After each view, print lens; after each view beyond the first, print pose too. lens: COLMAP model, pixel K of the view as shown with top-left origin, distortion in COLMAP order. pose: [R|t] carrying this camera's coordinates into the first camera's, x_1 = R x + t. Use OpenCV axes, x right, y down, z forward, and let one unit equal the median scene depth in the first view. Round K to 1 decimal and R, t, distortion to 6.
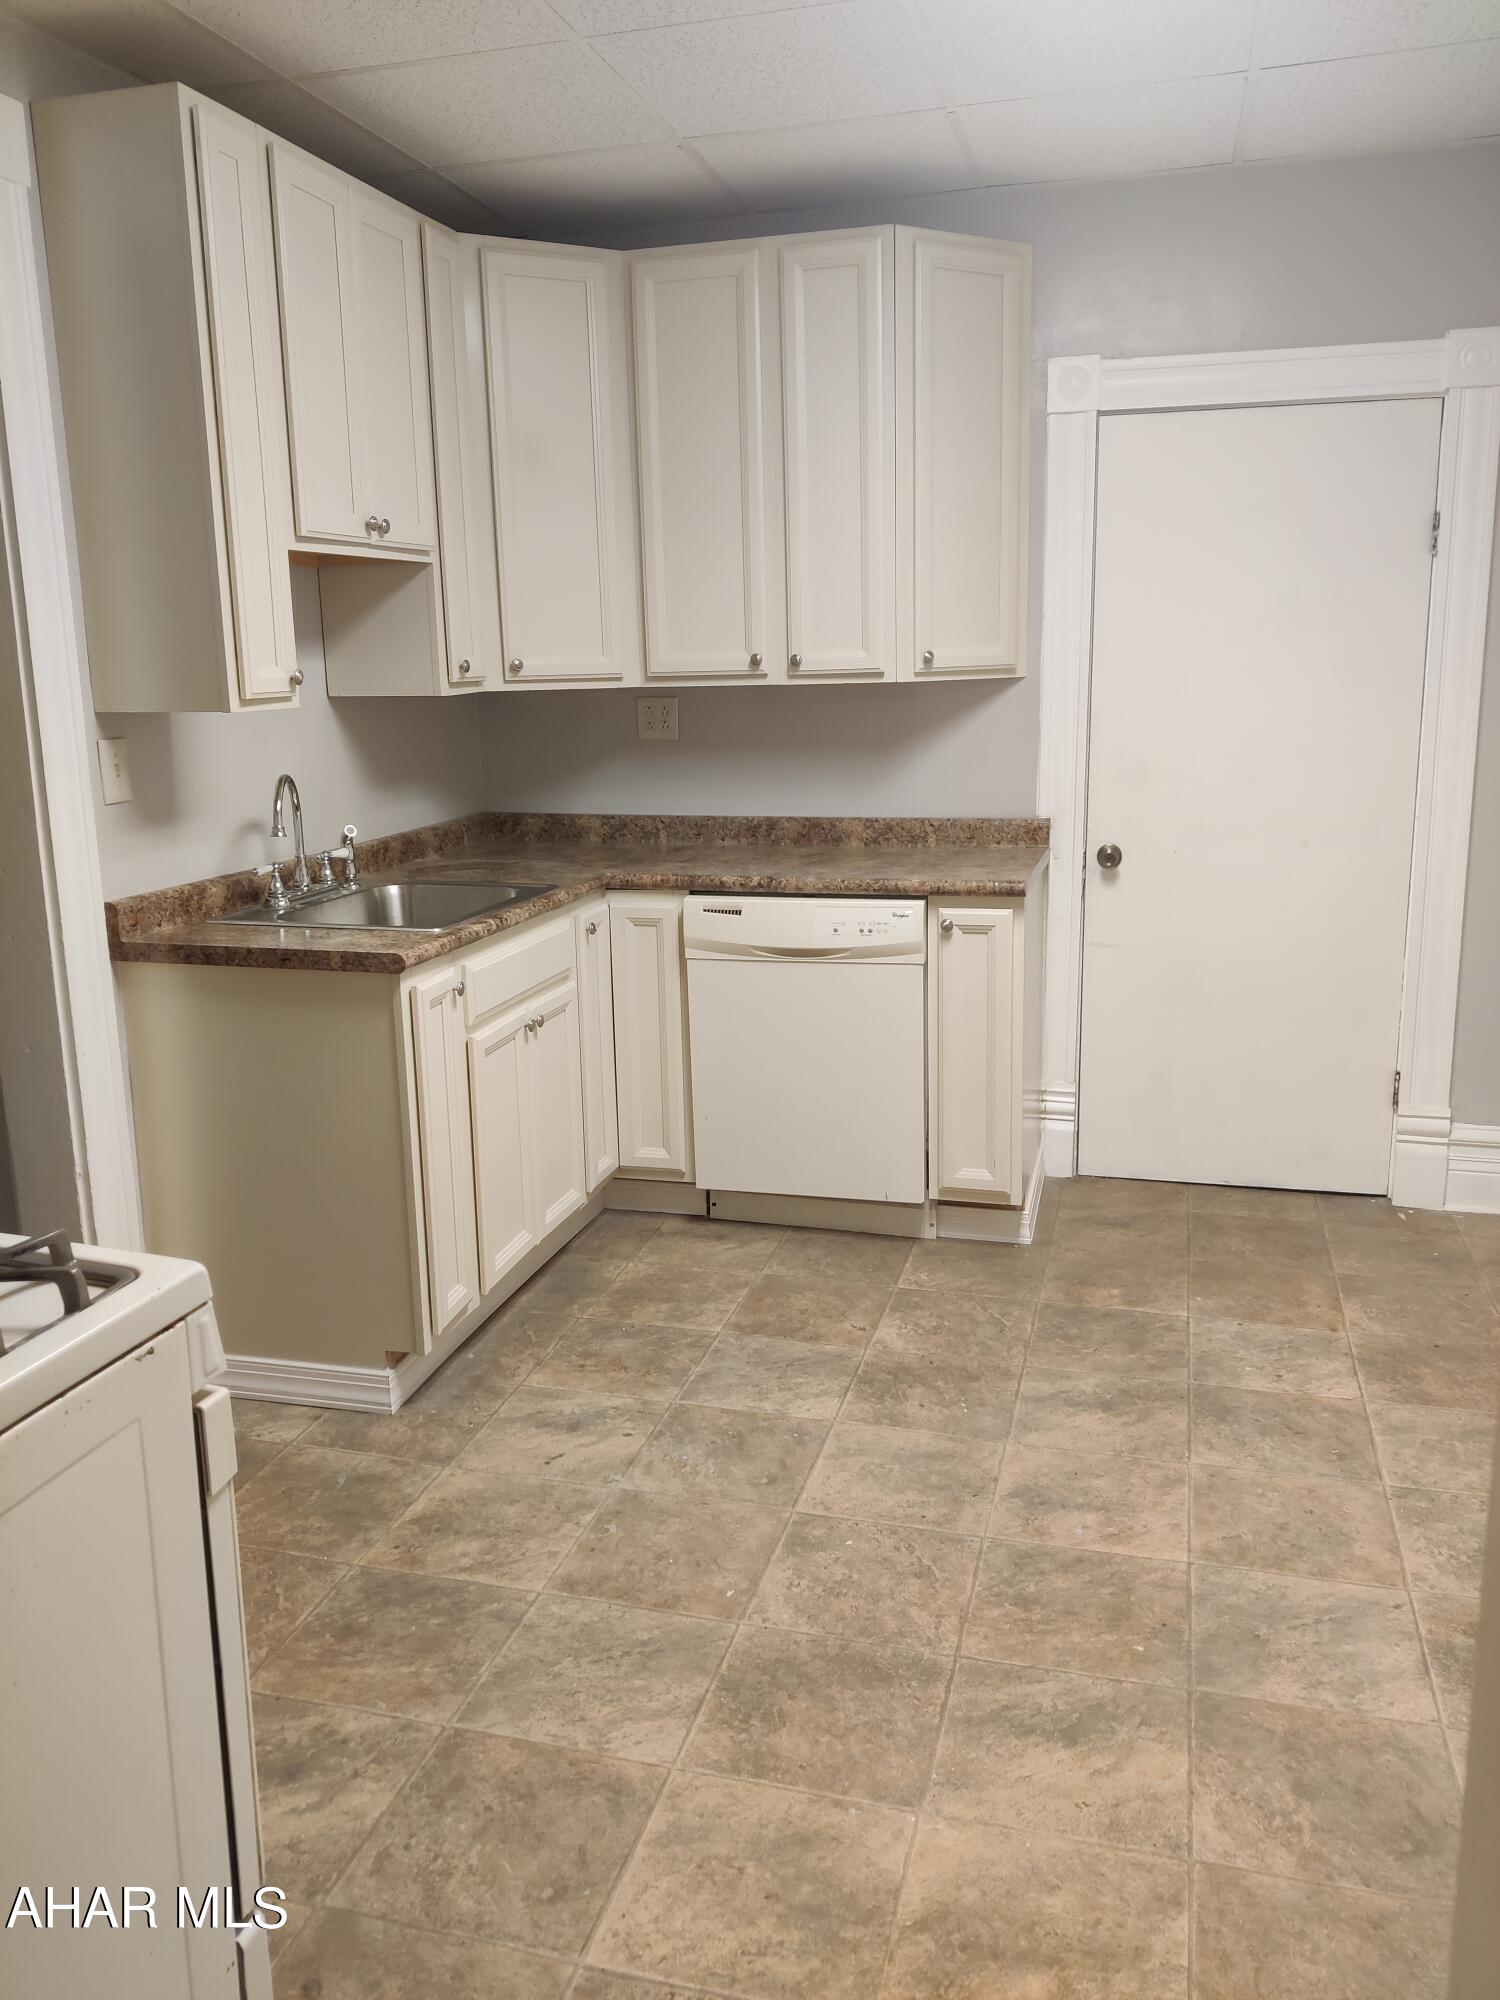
lens RADIAL K [[1526.6, 0, 743.3], [0, 1526.6, 997.7], [0, 0, 1]] dist [0.026182, -0.042677]
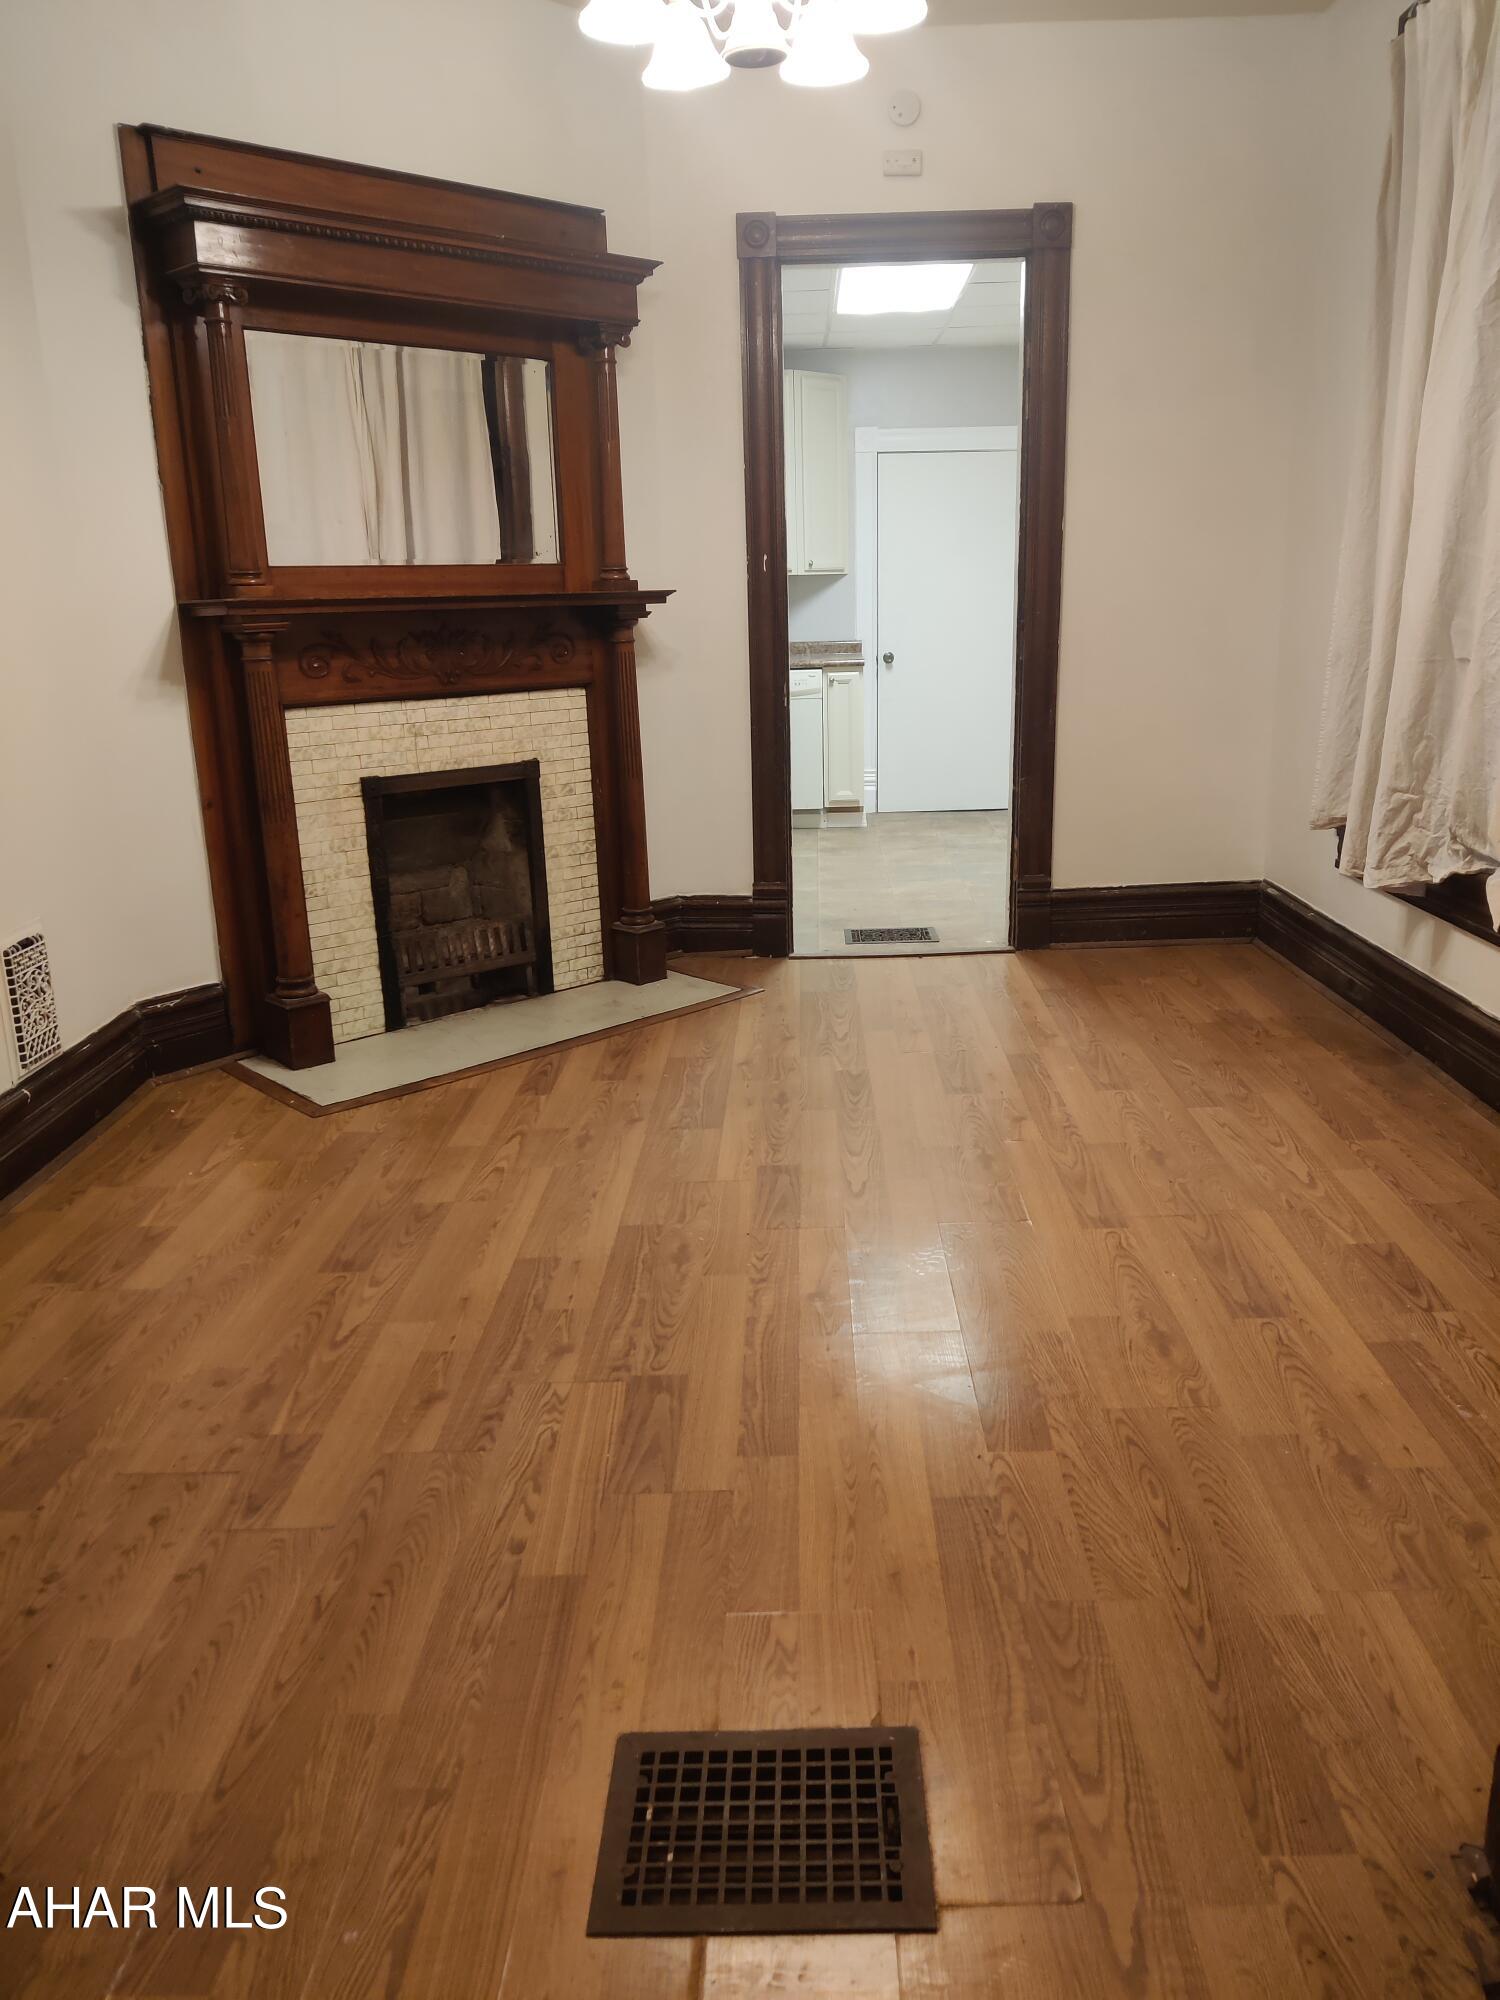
lens RADIAL K [[1526.6, 0, 755.3], [0, 1526.6, 1072.5], [0, 0, 1]] dist [0.026182, -0.042677]
pose [[0.971495, -0.073851, 0.225263, -0.552168], [0.056066, 0.994857, 0.084358, 0.346109], [-0.230334, -0.069324, 0.970639, -1.288068]]
